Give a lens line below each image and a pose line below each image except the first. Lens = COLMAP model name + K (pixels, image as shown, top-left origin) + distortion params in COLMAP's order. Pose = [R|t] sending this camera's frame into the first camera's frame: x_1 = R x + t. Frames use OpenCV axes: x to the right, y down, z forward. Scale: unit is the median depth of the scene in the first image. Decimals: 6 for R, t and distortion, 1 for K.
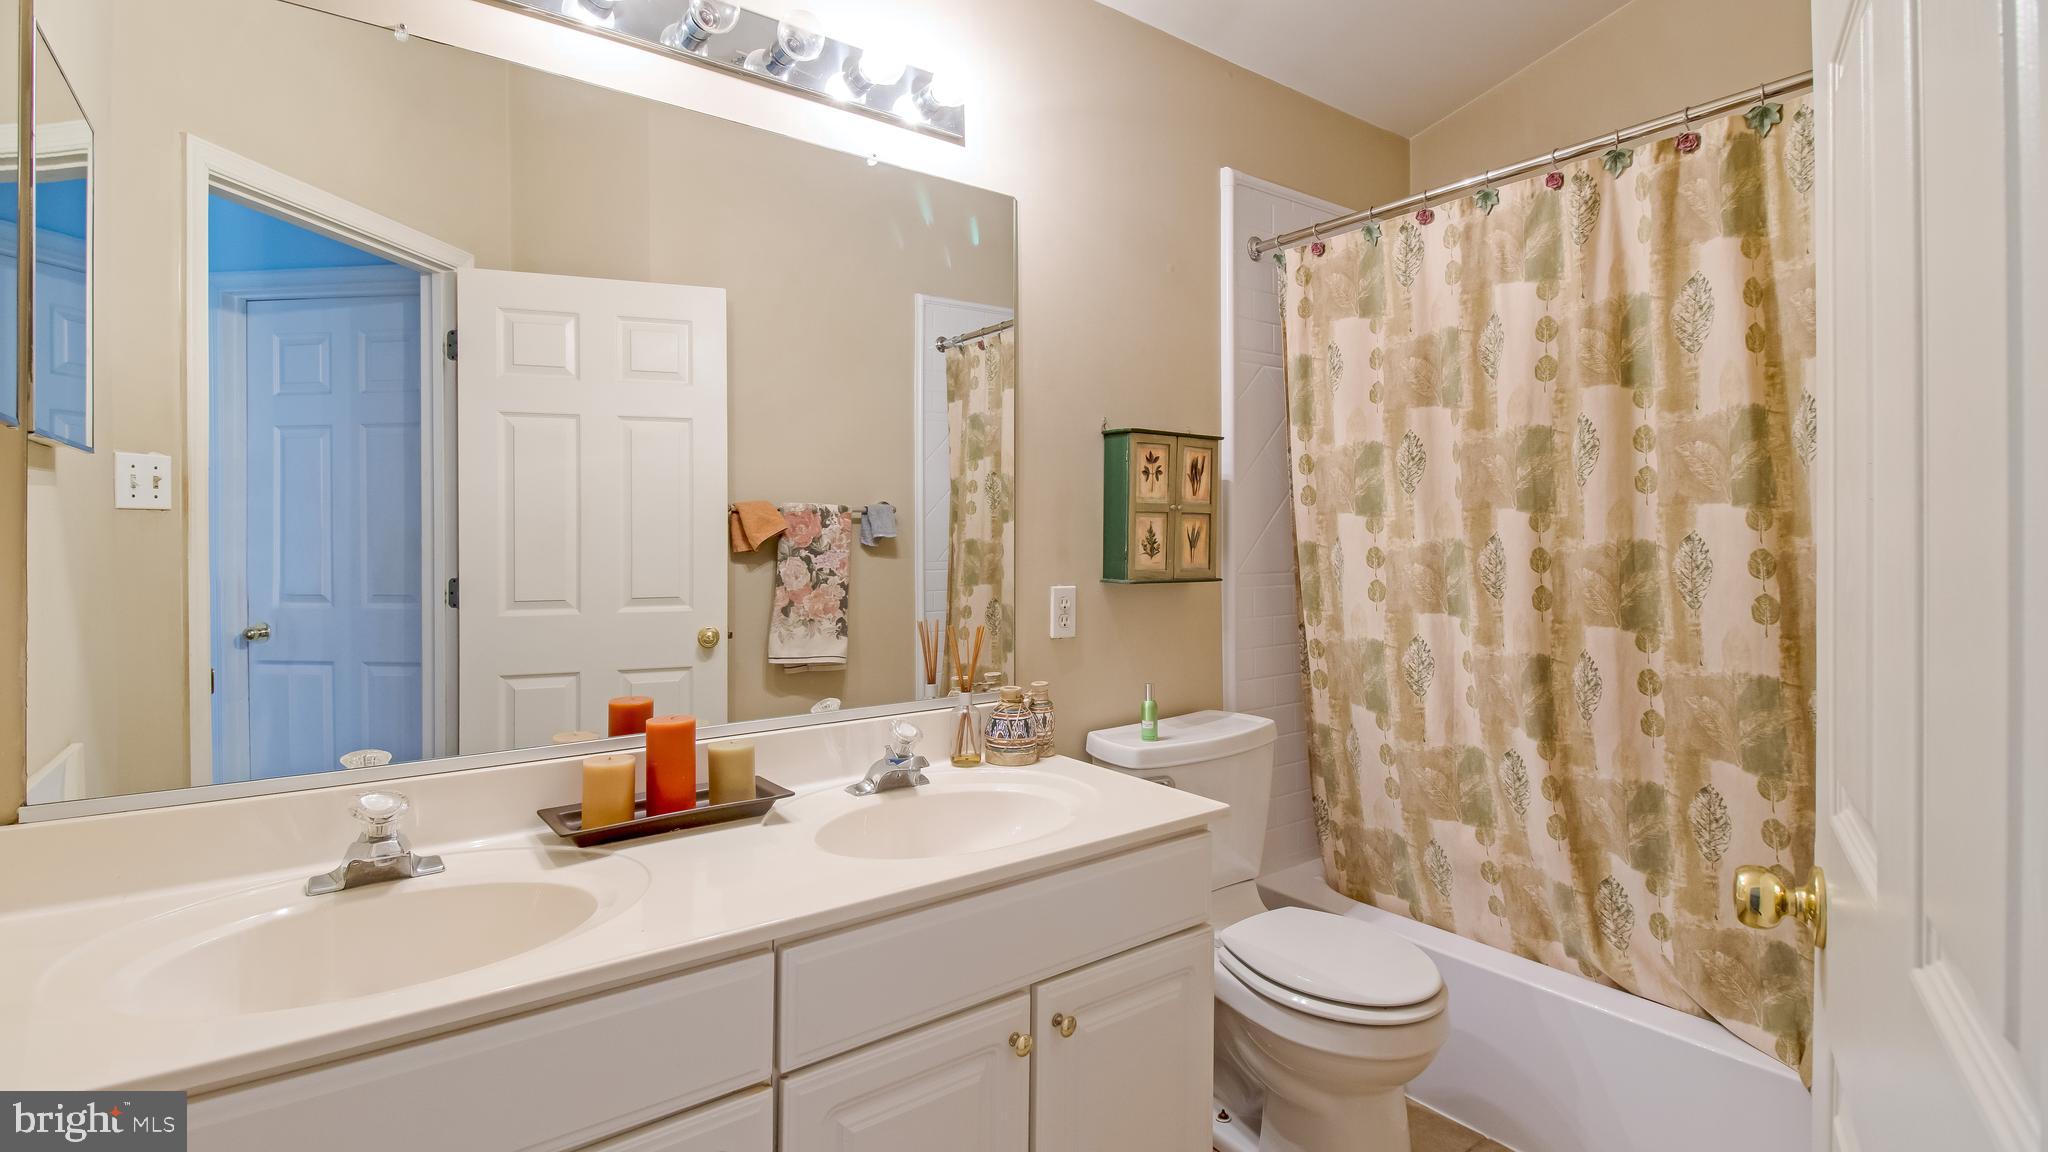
lens RADIAL K [[943.5, 0, 1029.7], [0, 943.5, 551.9], [0, 0, 1]] dist [-0.000457, -0.011815]
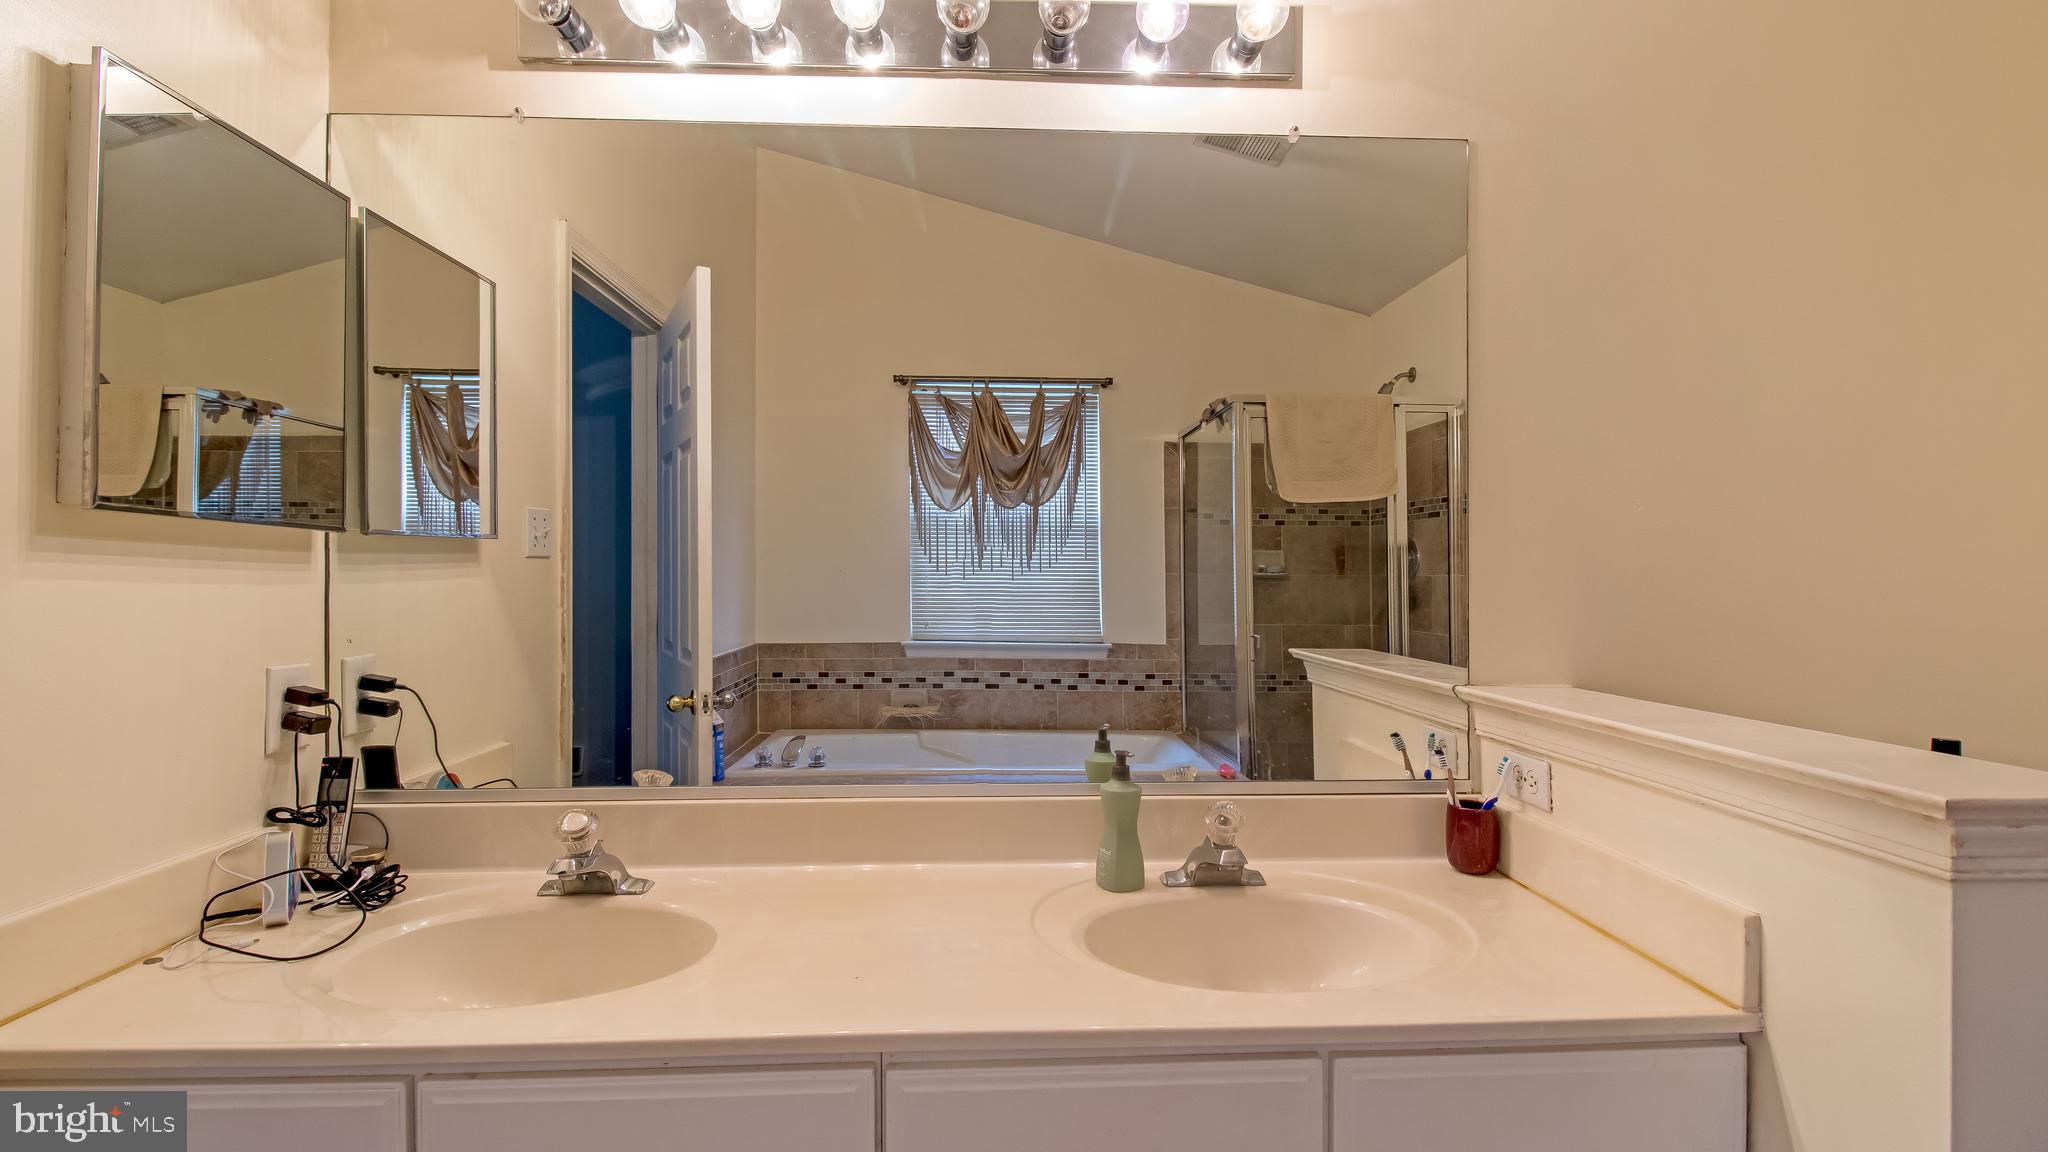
lens RADIAL K [[962.1, 0, 1019.1], [0, 962.1, 570.3], [0, 0, 1]] dist [0.000242, -0.012510]
pose [[0.809674, 0.004284, -0.586864, 0.247859], [-0.012340, 0.999877, -0.009726, -0.015066], [0.586750, 0.015117, 0.809627, 0.260107]]
